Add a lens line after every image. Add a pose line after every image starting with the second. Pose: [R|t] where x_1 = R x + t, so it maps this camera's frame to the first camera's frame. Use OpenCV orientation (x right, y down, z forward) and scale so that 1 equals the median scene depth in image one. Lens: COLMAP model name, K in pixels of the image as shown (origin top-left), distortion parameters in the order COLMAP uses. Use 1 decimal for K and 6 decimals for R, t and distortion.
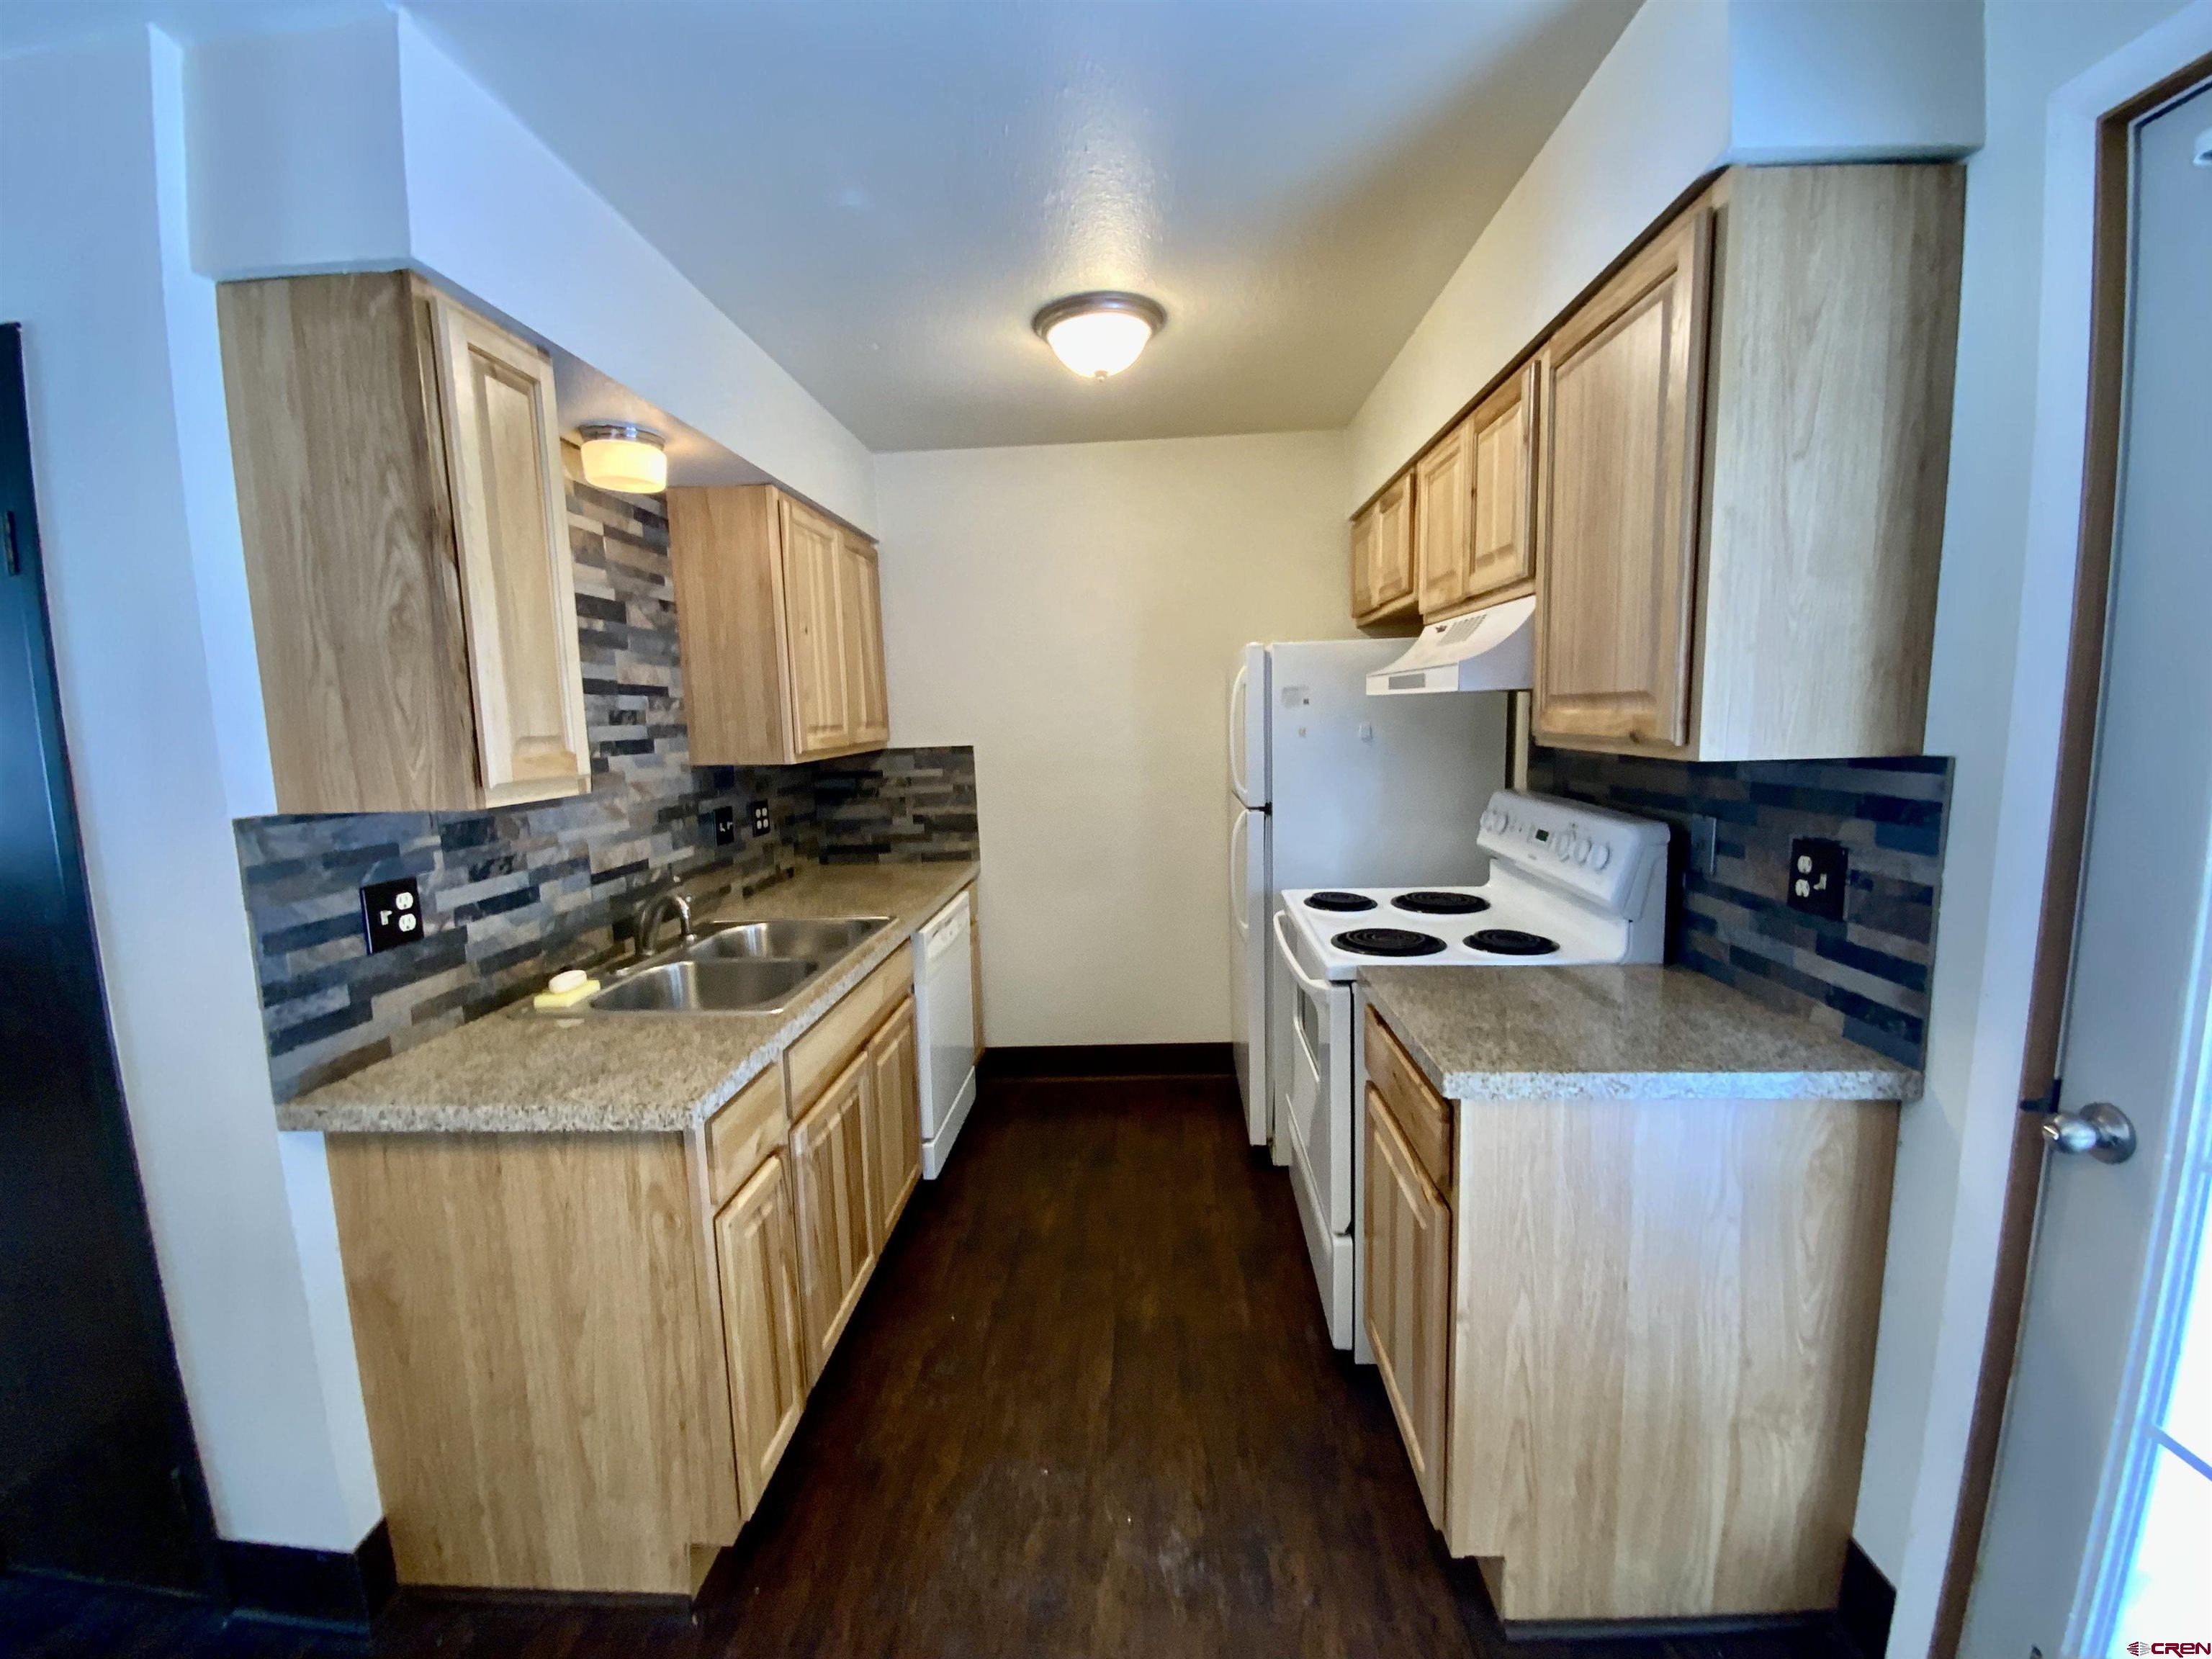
lens RADIAL K [[883.8, 0, 1098.4], [0, 883.8, 825.6], [0, 0, 1]] dist [0.023497, -0.018348]
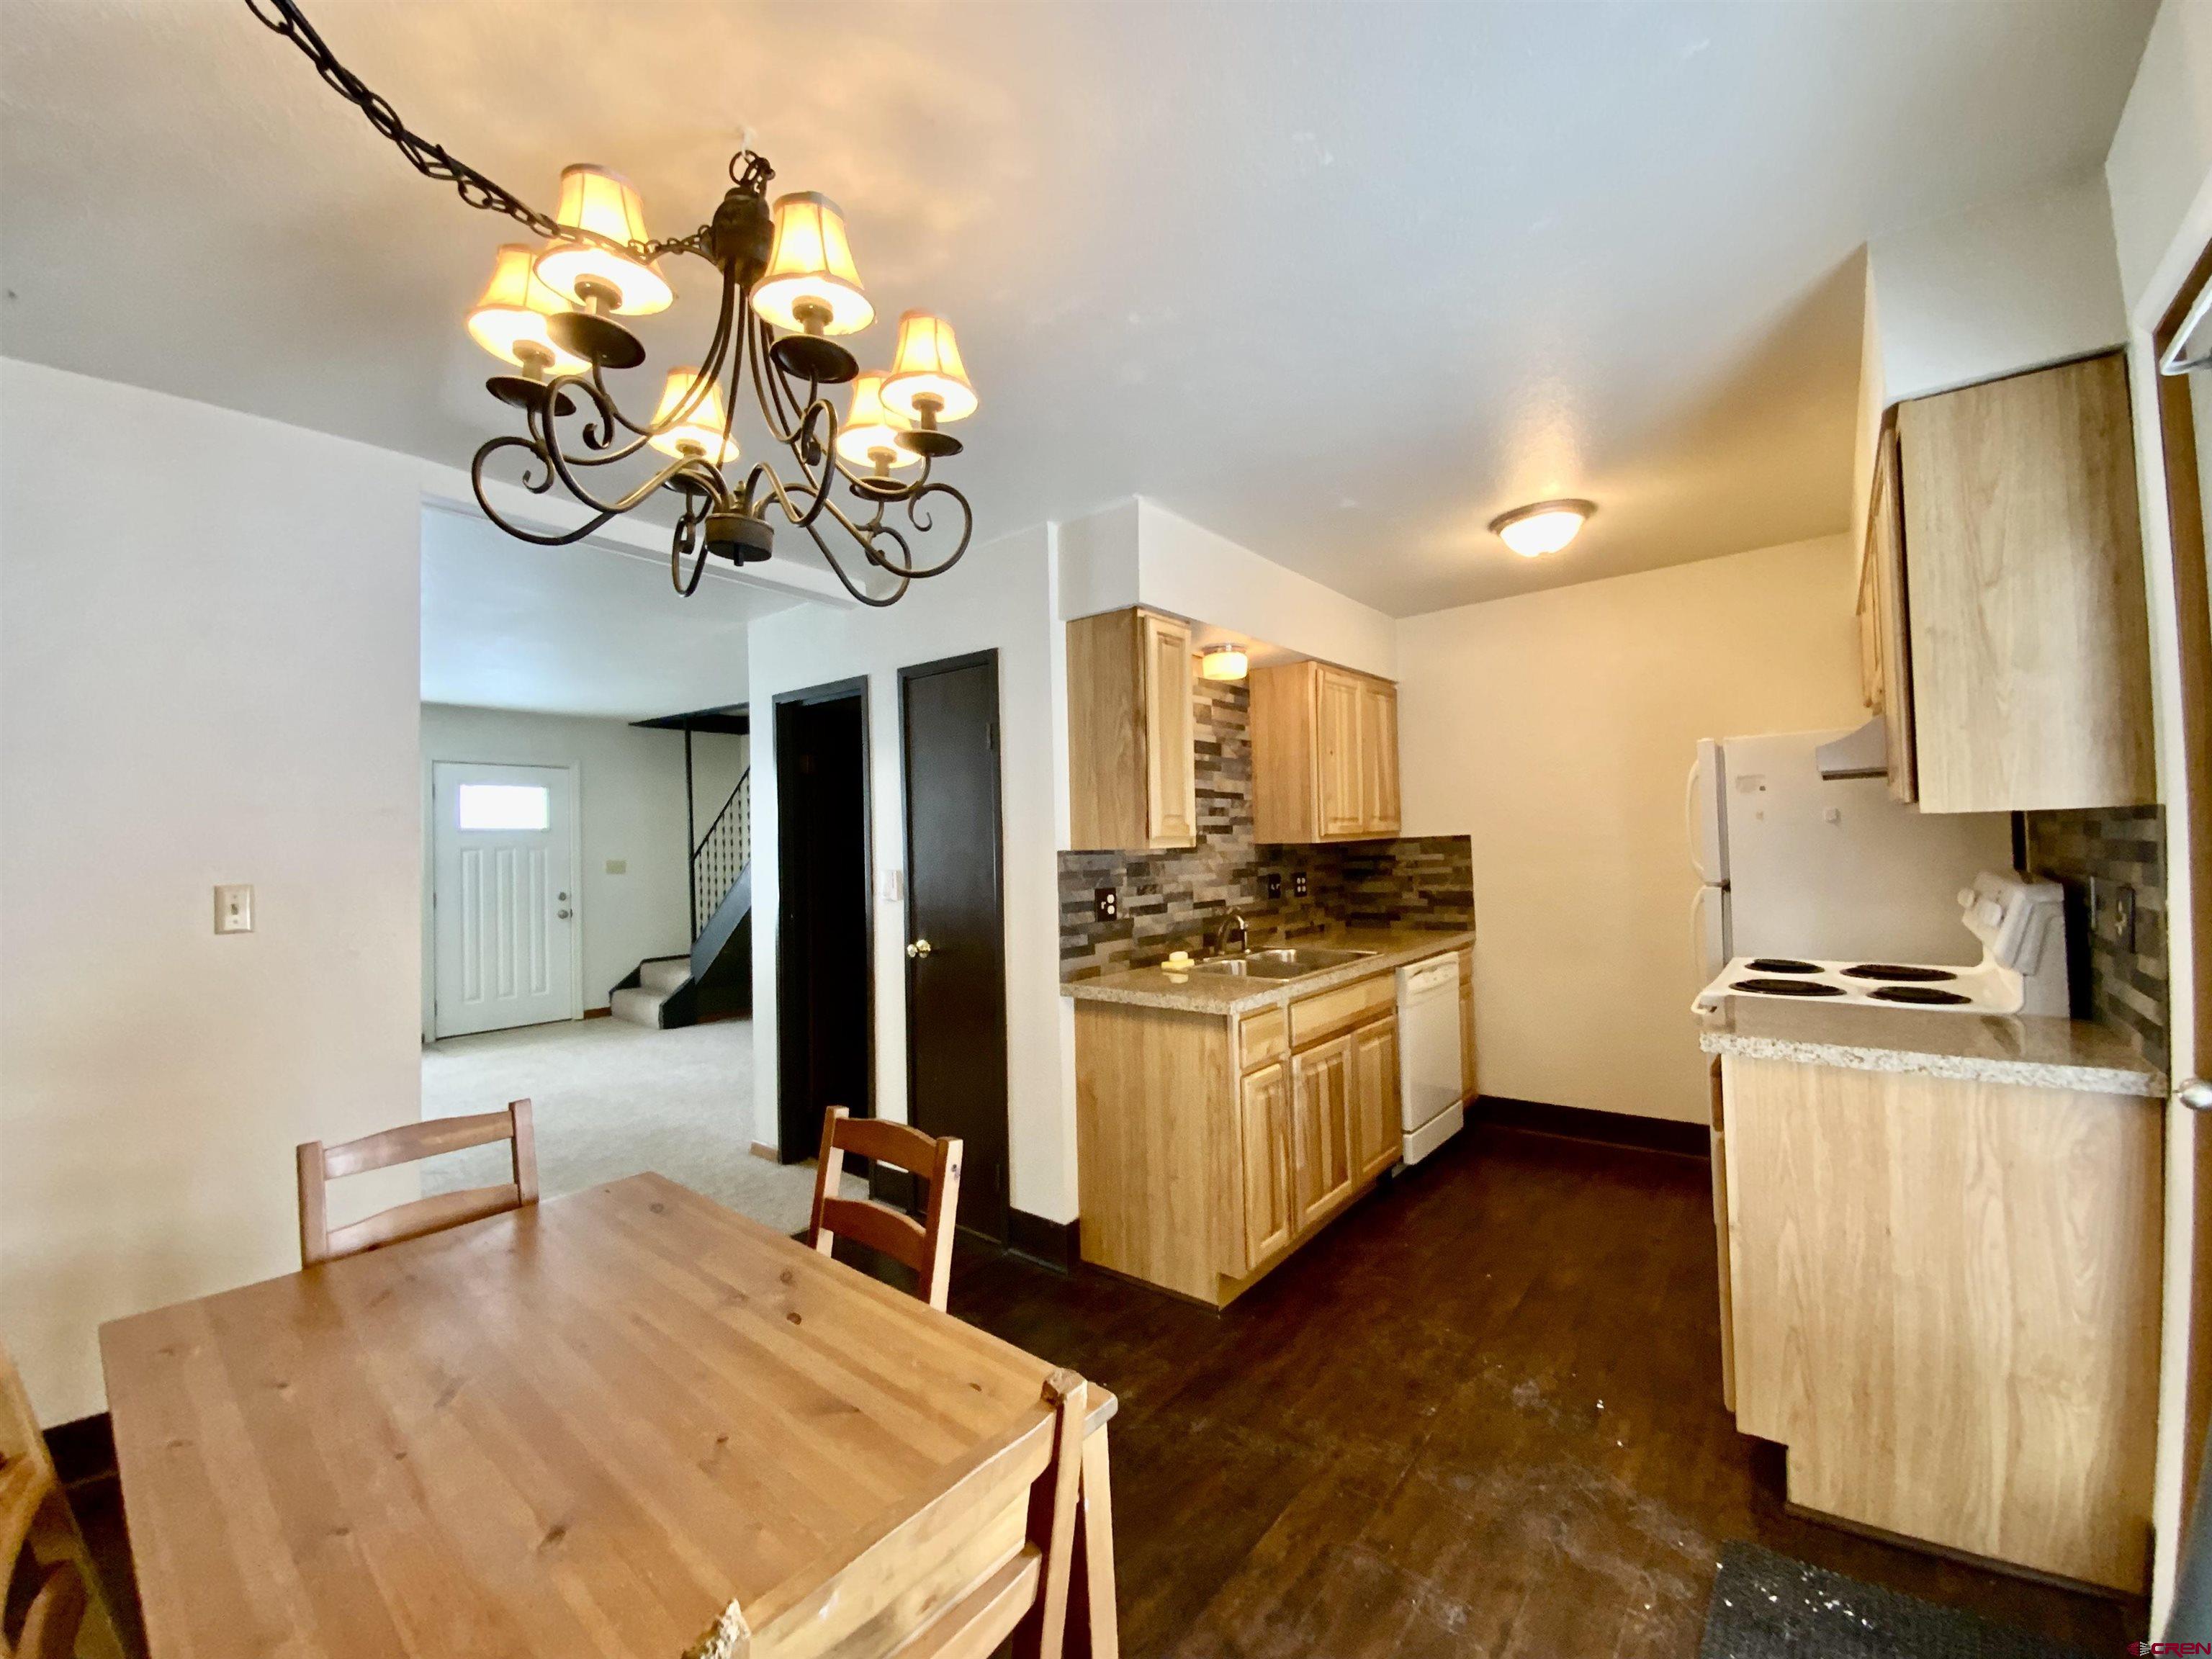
lens RADIAL K [[883.8, 0, 1098.4], [0, 883.8, 825.6], [0, 0, 1]] dist [0.023497, -0.018348]
pose [[0.802240, -0.008820, -0.596936, 0.372332], [-0.069821, 0.991643, -0.108486, 0.134630], [0.592904, 0.128711, 0.794920, -0.596156]]
